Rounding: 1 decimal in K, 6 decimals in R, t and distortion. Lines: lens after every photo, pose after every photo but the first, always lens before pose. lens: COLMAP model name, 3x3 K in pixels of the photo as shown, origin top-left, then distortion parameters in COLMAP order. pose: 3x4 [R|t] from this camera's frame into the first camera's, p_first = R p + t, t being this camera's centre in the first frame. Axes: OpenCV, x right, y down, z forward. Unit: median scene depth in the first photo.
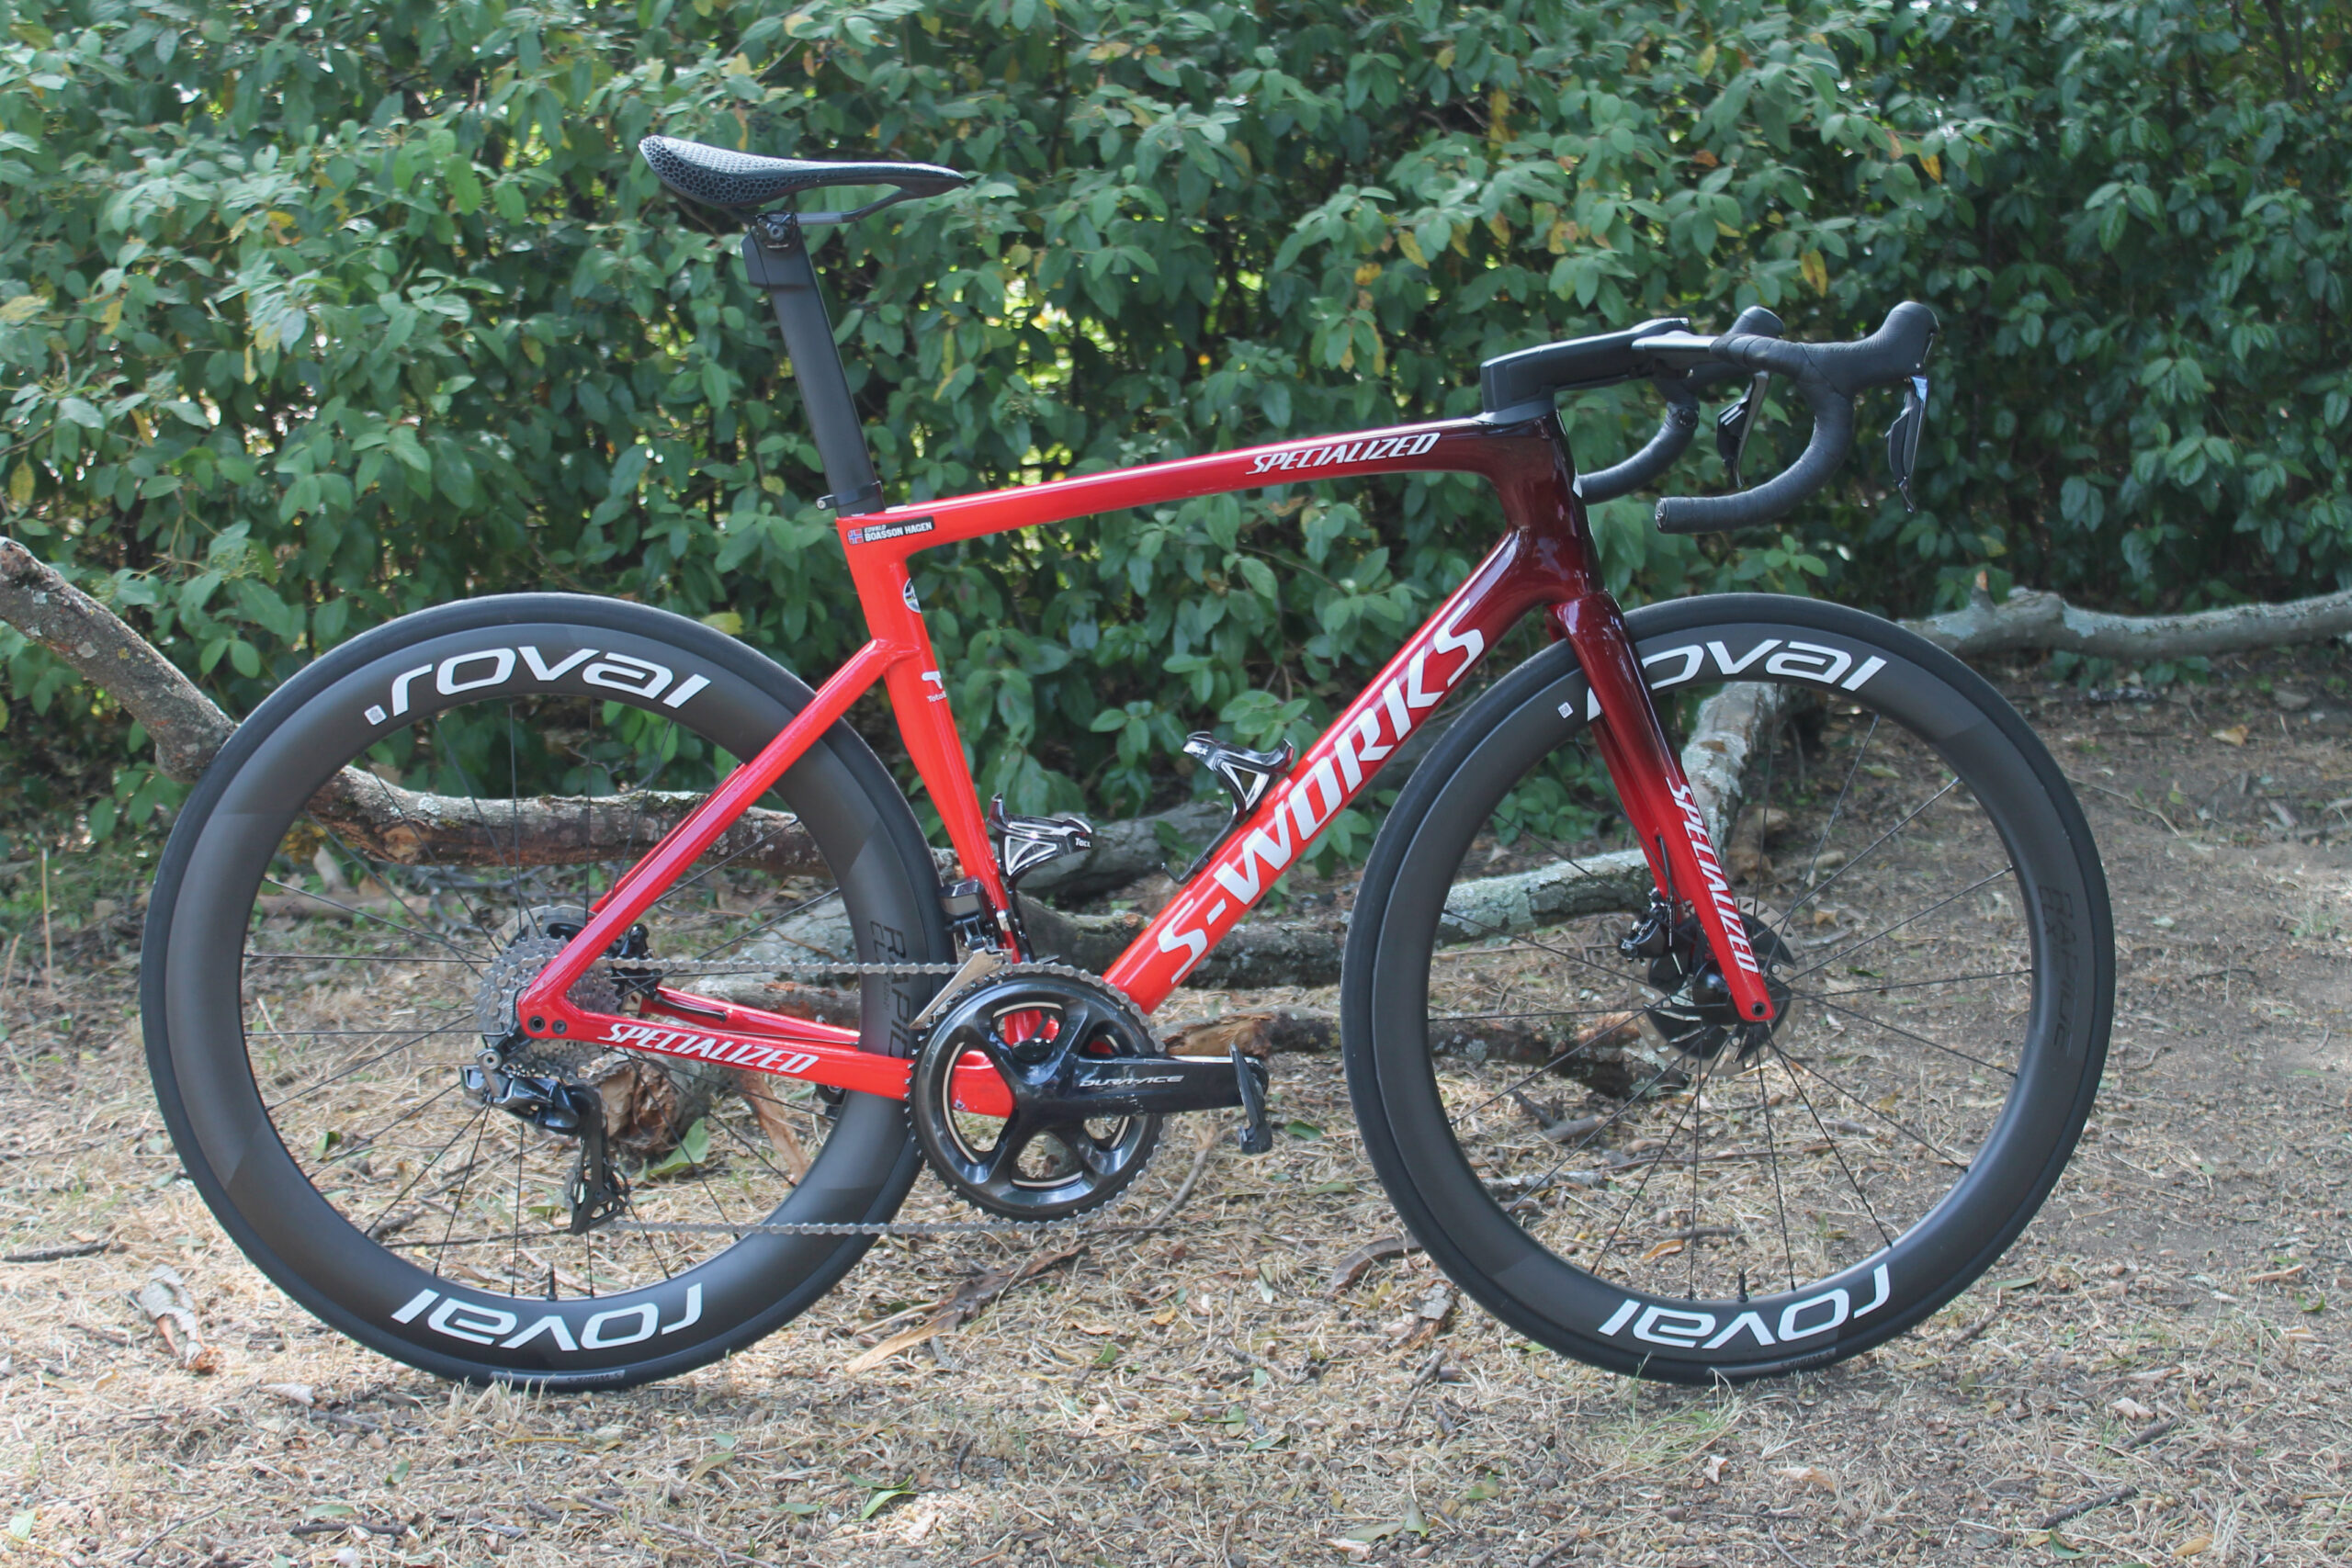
lens RADIAL K [[3495.6, 0, 1176.0], [0, 3495.6, 784.0], [0, 0, 1]] dist [0.000730, 0.028548]
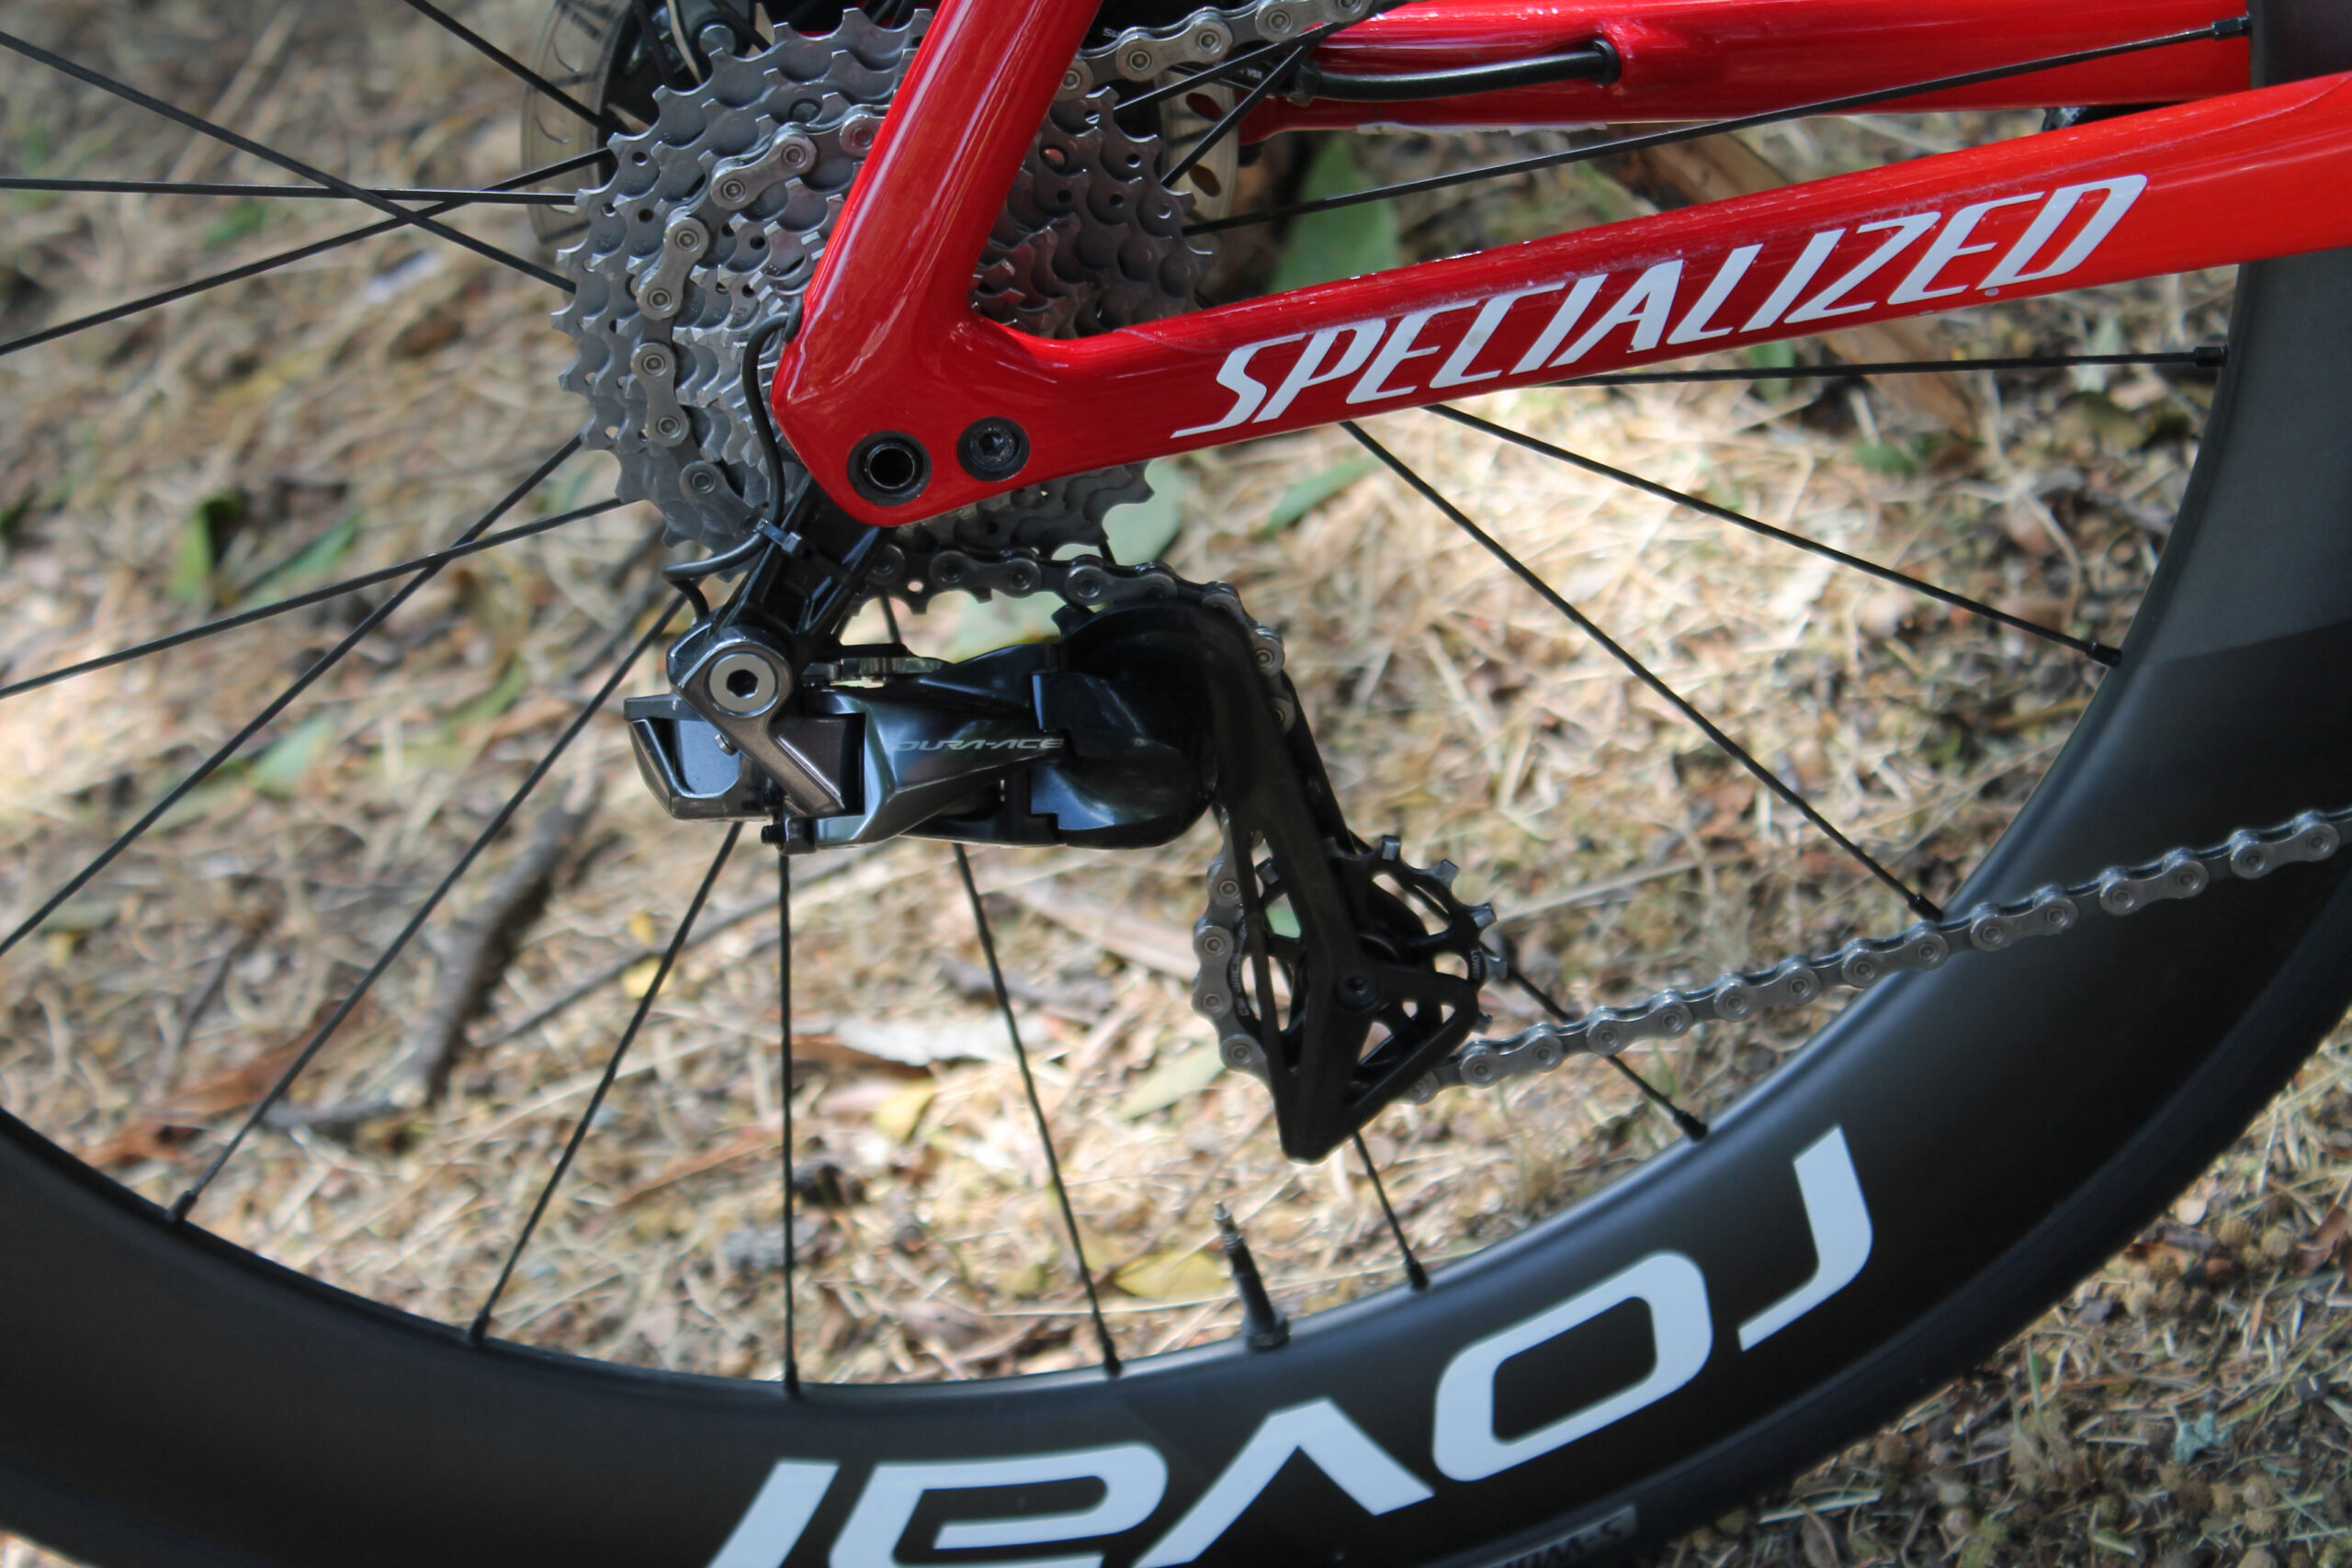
lens RADIAL K [[5962.1, 0, 1176.0], [0, 5962.1, 784.0], [0, 0, 1]] dist [0.044592, 0.174632]
pose [[0.948479, -0.281492, -0.145430, -0.112802], [0.314291, 0.893985, 0.319394, -0.024455], [0.040105, -0.348646, 0.936396, 0.620929]]
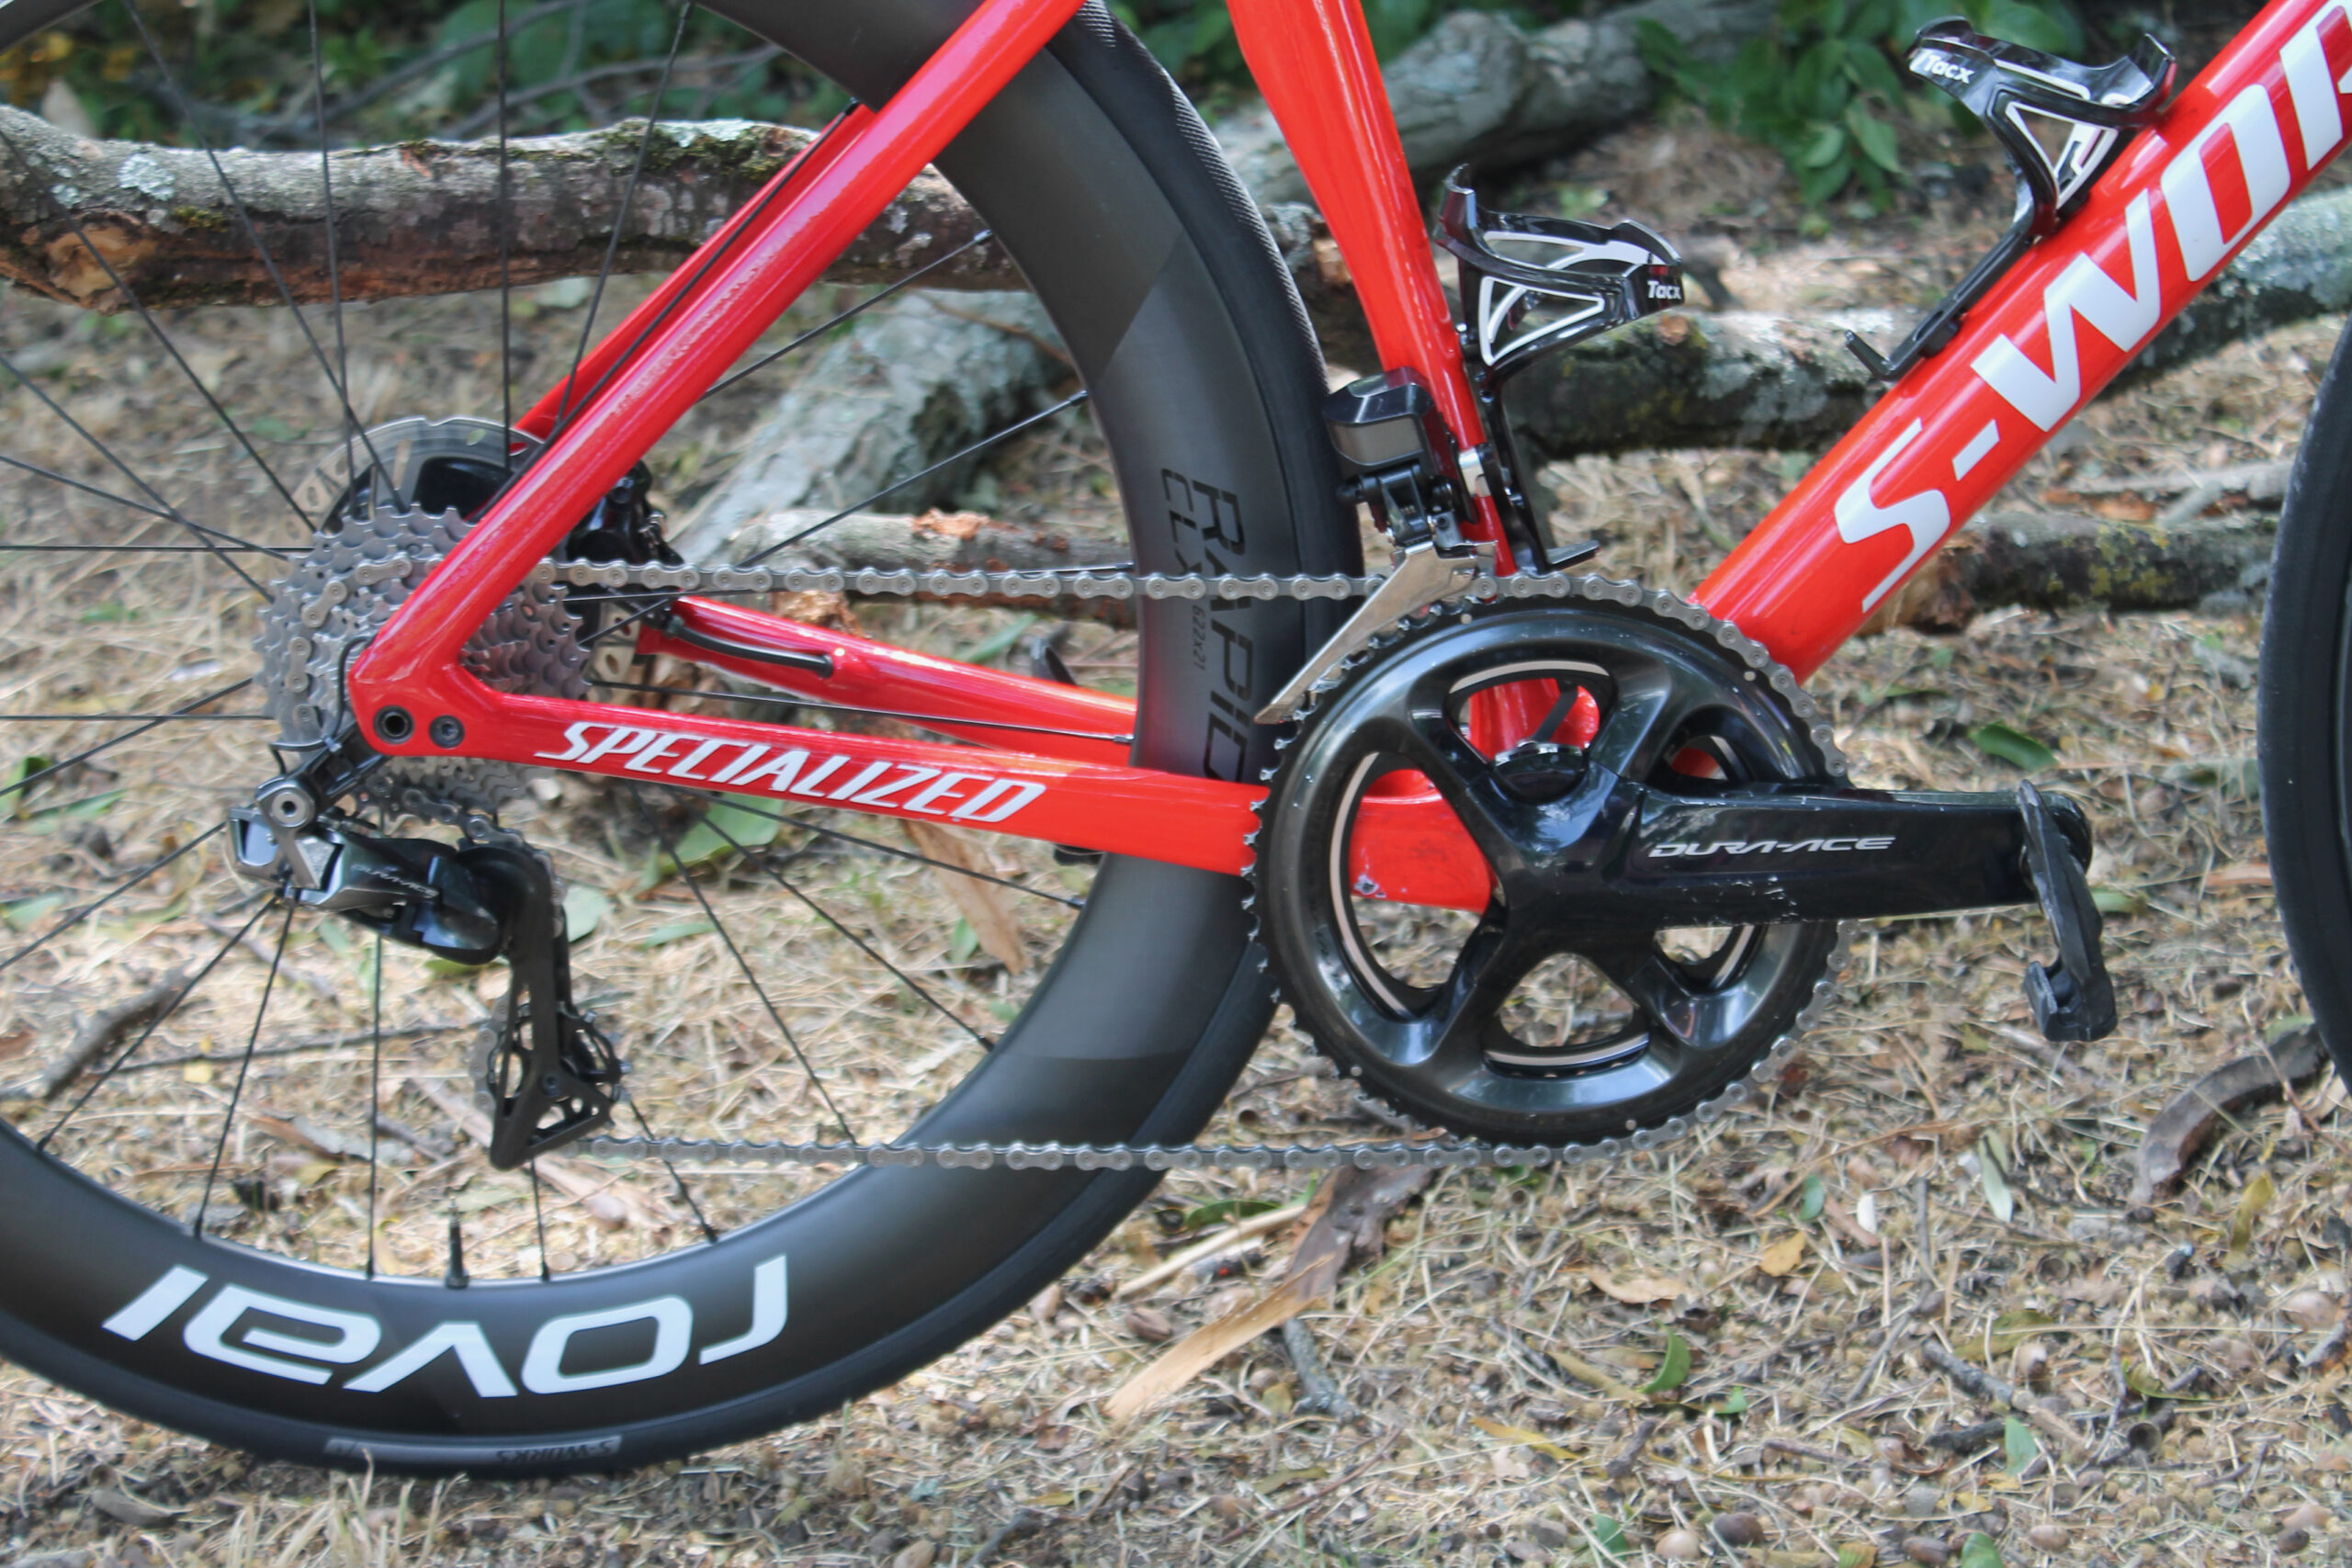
lens RADIAL K [[5218.5, 0, 1176.0], [0, 5218.5, 784.0], [0, 0, 1]] dist [0.073337, -0.178797]
pose [[0.998154, 0.007153, -0.060309, -0.045847], [0.004304, 0.982212, 0.187726, -0.042290], [0.060579, -0.187639, 0.980368, 0.357640]]
